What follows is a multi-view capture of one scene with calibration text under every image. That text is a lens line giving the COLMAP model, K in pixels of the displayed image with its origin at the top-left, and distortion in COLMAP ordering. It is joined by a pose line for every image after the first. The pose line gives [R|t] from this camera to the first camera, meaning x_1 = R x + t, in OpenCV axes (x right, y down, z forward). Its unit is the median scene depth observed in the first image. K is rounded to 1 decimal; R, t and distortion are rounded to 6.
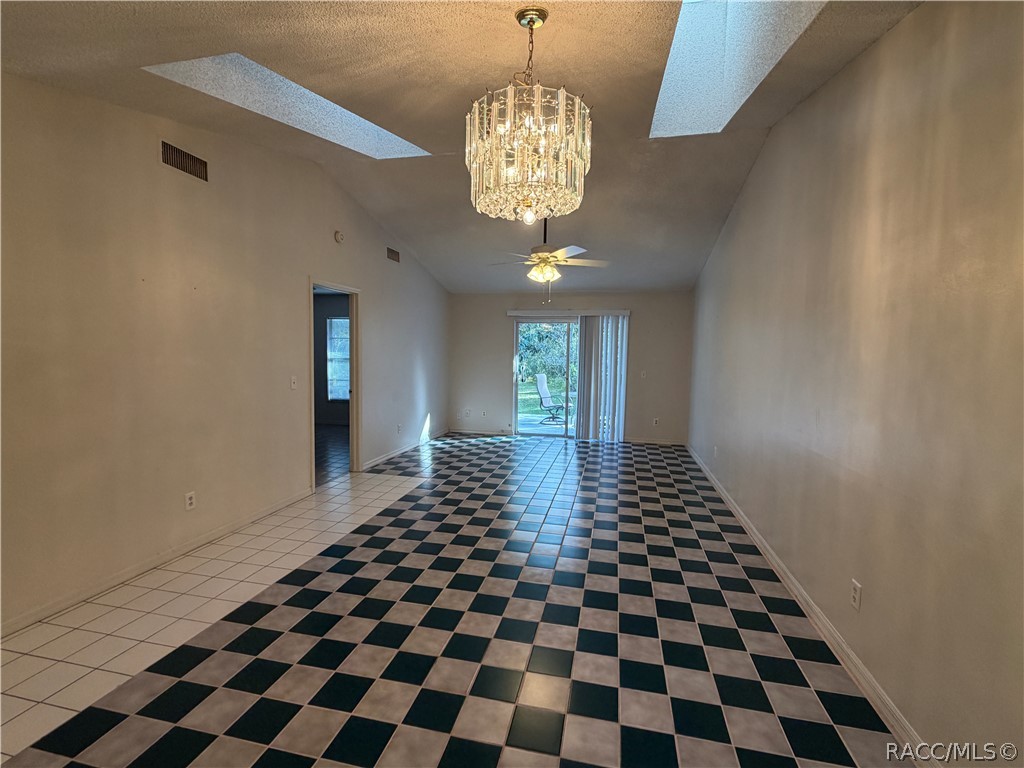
lens RADIAL K [[472.7, 0, 511.2], [0, 472.7, 385.8], [0, 0, 1]] dist [0.000841, -0.000109]
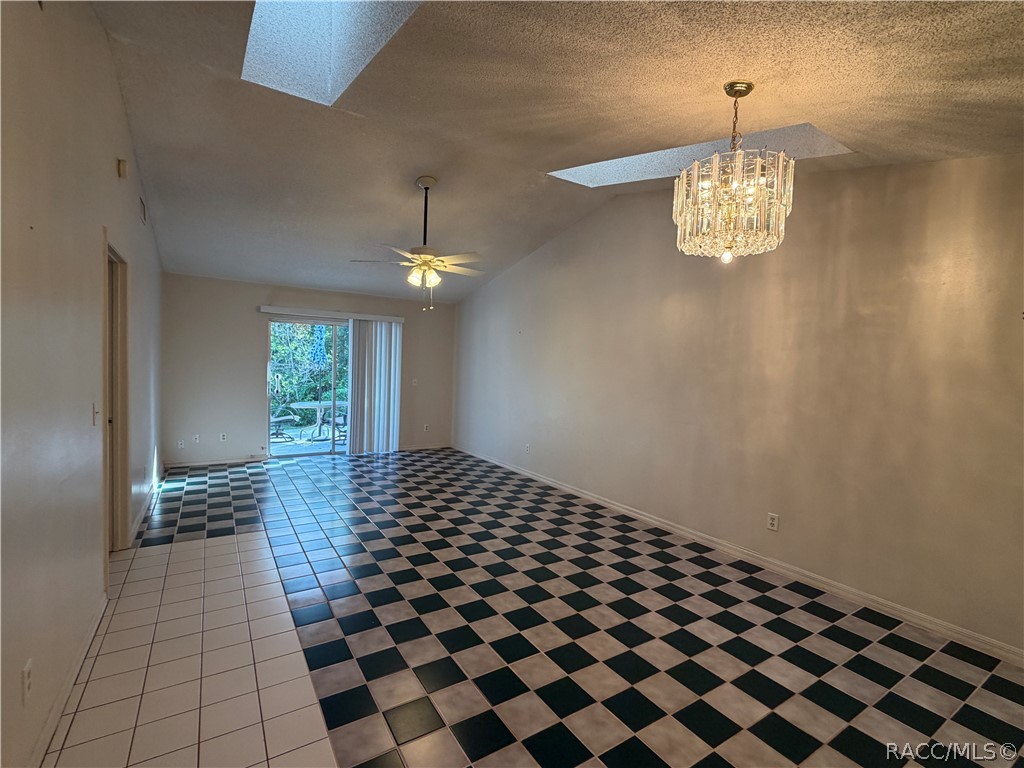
lens RADIAL K [[470.2, 0, 510.0], [0, 470.2, 390.5], [0, 0, 1]] dist [0.000265, 0.000057]
pose [[0.701708, -0.031371, 0.711774, -0.733782], [0.028949, 0.999461, 0.015510, -0.039663], [-0.711877, 0.009722, 0.702237, 0.366793]]
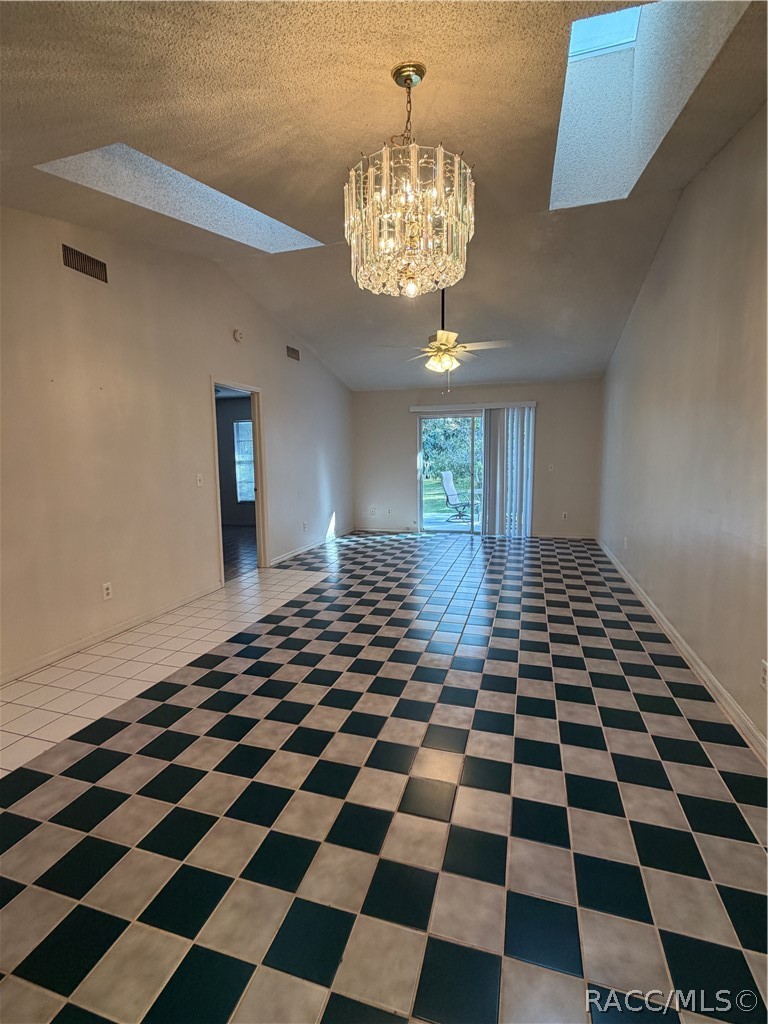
lens RADIAL K [[472.7, 0, 384.0], [0, 472.7, 512.0], [0, 0, 1]] dist [0.000841, -0.000109]
pose [[0.996547, -0.020656, -0.080420, 0.032460], [0.024386, 0.998658, 0.045679, 0.036018], [0.079368, -0.047483, 0.995714, 0.001860]]
